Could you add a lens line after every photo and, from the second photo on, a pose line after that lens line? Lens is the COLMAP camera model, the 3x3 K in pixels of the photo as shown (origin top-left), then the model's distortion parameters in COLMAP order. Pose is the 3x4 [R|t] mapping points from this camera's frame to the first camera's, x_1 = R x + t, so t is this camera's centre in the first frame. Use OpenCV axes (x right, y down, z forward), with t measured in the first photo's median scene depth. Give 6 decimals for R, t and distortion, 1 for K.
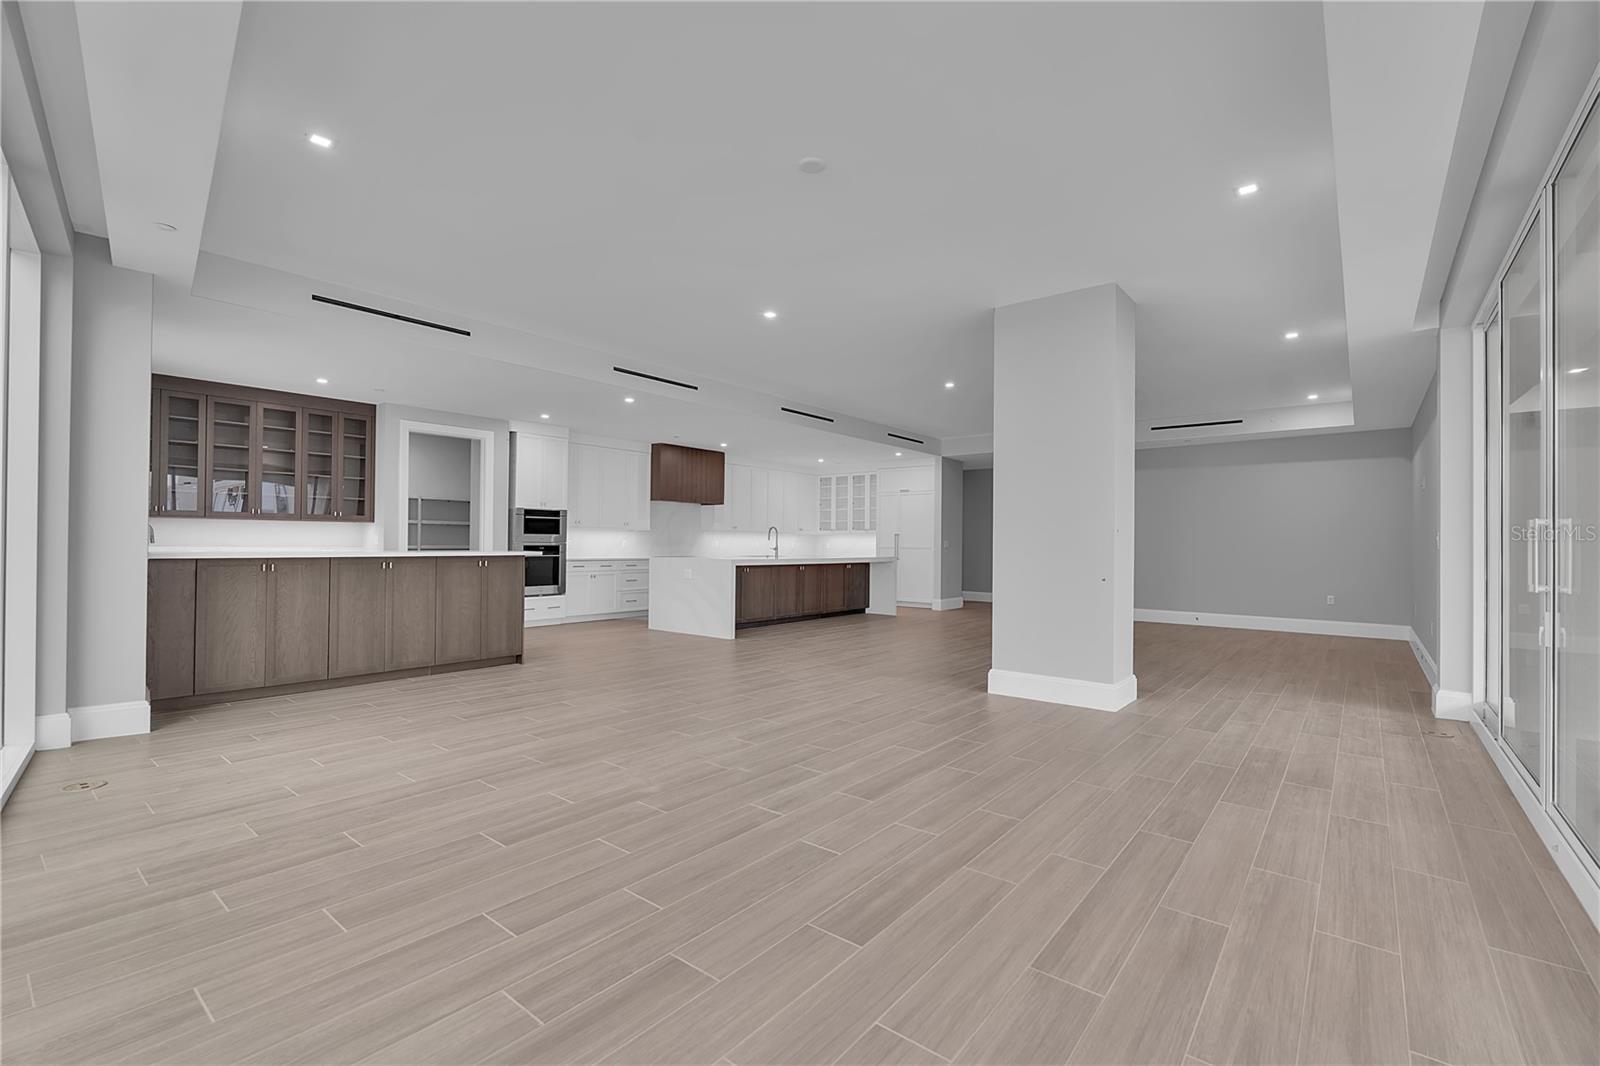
lens RADIAL K [[698.1, 0, 801.3], [0, 698.1, 536.3], [0, 0, 1]] dist [-0.004631, 0.000038]
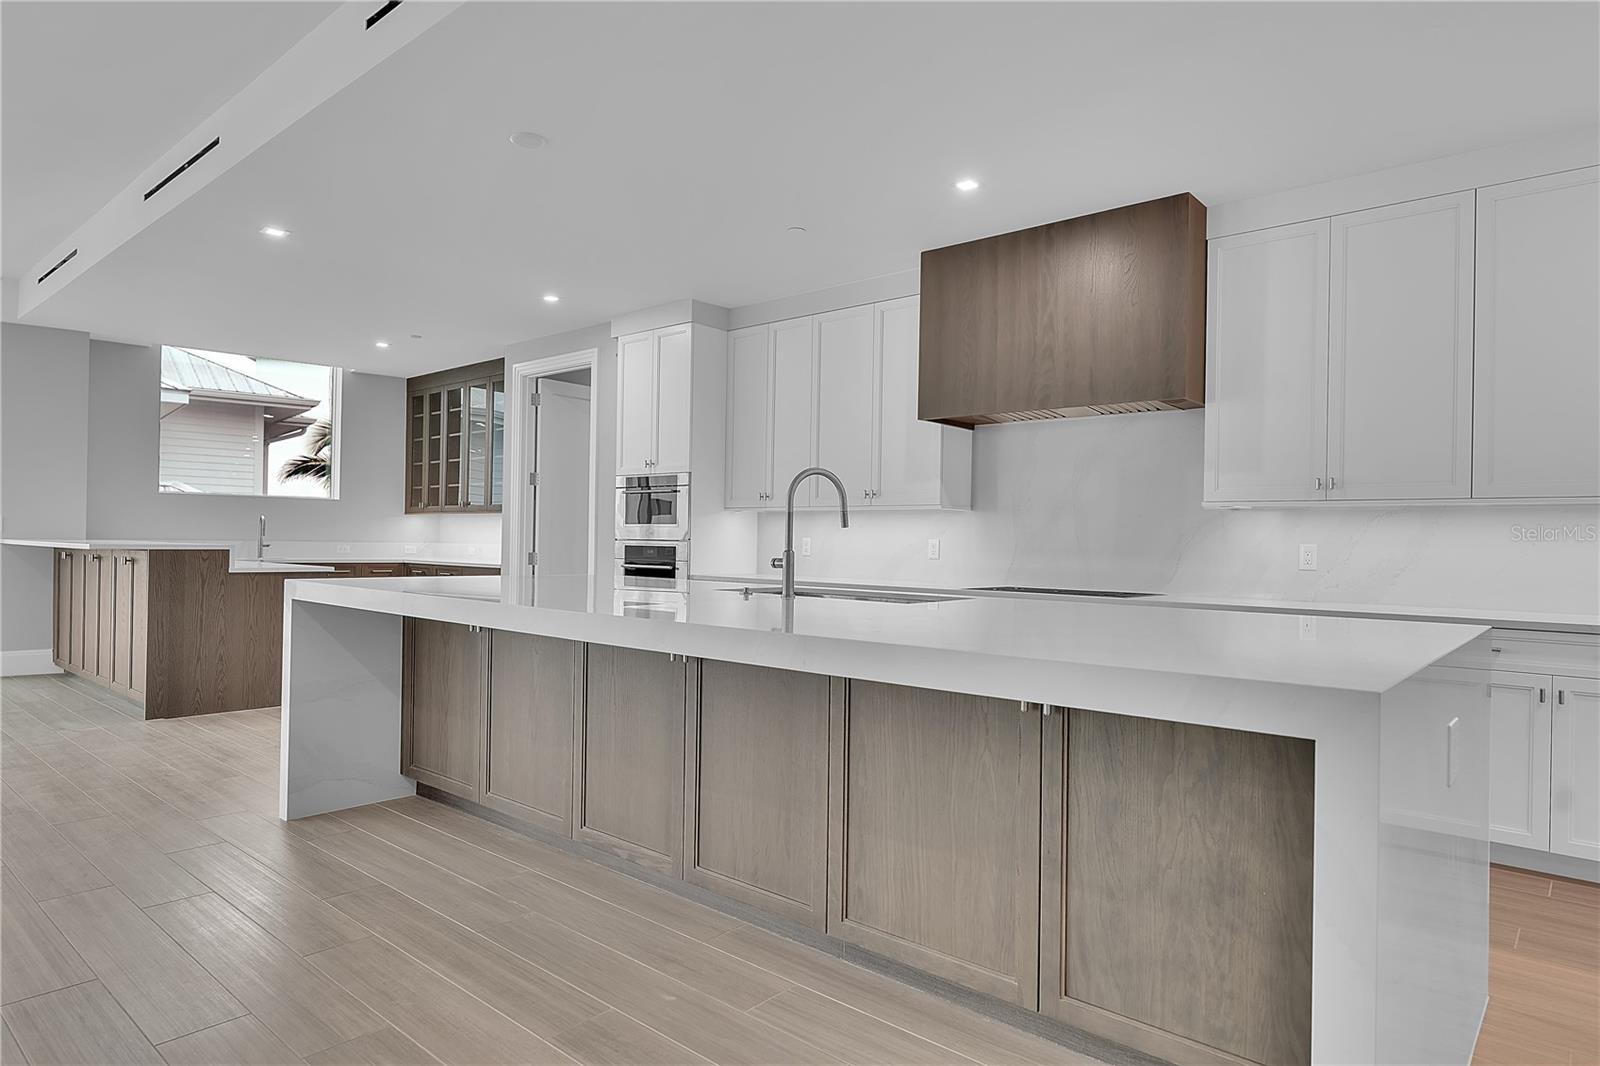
lens RADIAL K [[932.9, 0, 804.6], [0, 932.9, 540.1], [0, 0, 1]] dist [-0.002996, -0.000614]
pose [[-0.035552, -0.010763, -0.999310, 0.237244], [-0.008794, 0.999907, -0.010457, 0.011427], [0.999329, 0.008416, -0.035644, 0.886999]]
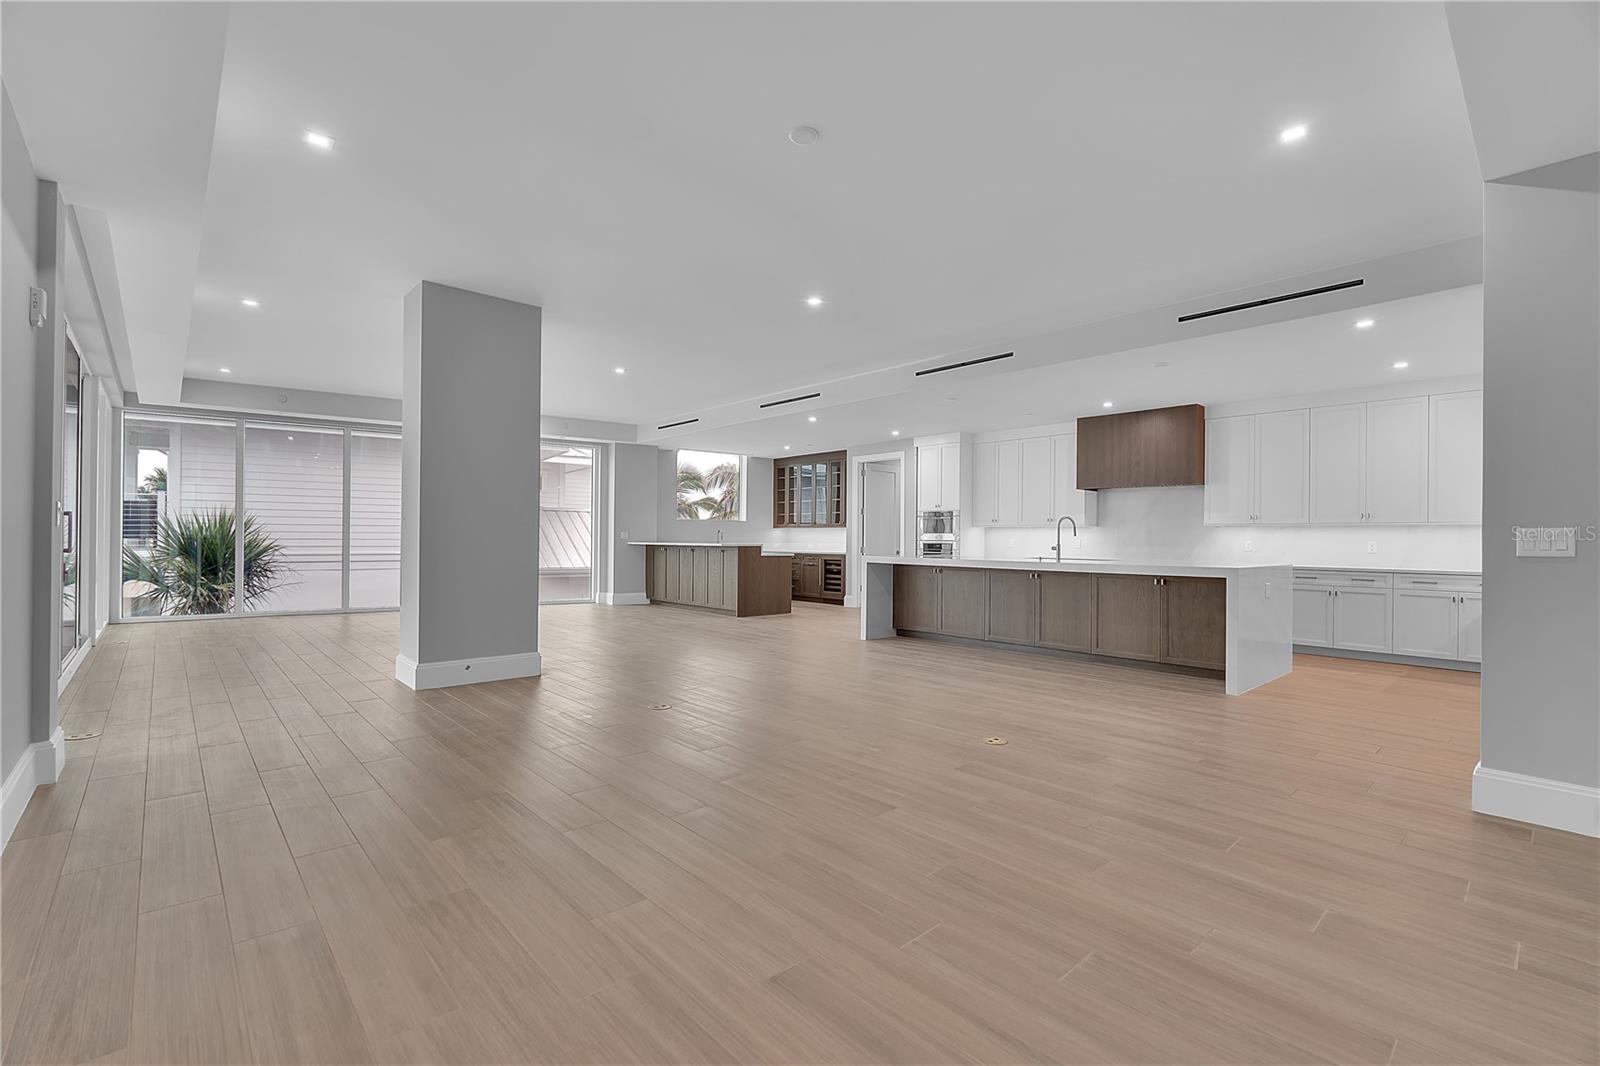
lens RADIAL K [[704.3, 0, 803.4], [0, 704.3, 540.2], [0, 0, 1]] dist [-0.007255, -0.000264]
pose [[-0.147518, -0.010412, -0.989005, 0.602549], [-0.004109, 0.999942, -0.009915, 0.015431], [0.989051, 0.002601, -0.147552, 0.744720]]
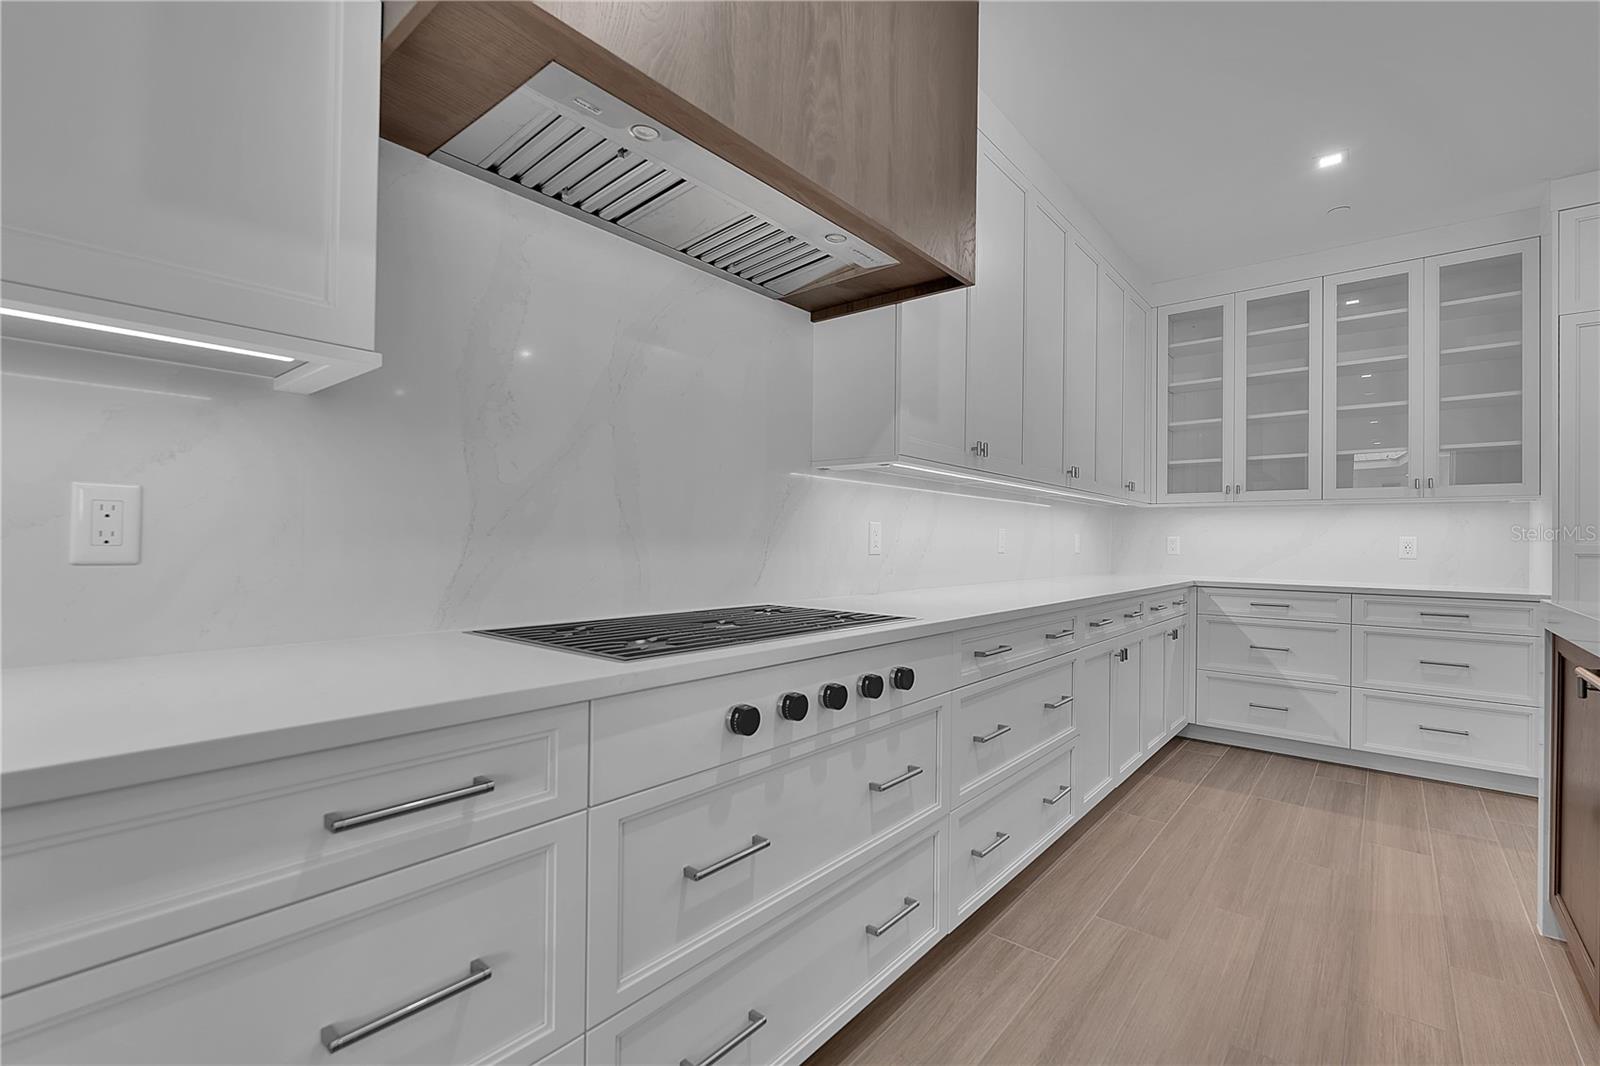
lens RADIAL K [[708.7, 0, 794.9], [0, 708.7, 534.7], [0, 0, 1]] dist [-0.003598, 0.000038]
pose [[0.999772, 0.004859, -0.020794, -0.150097], [-0.004857, 0.999988, 0.000106, 0.011902], [0.020794, -0.000005, 0.999784, 0.850519]]
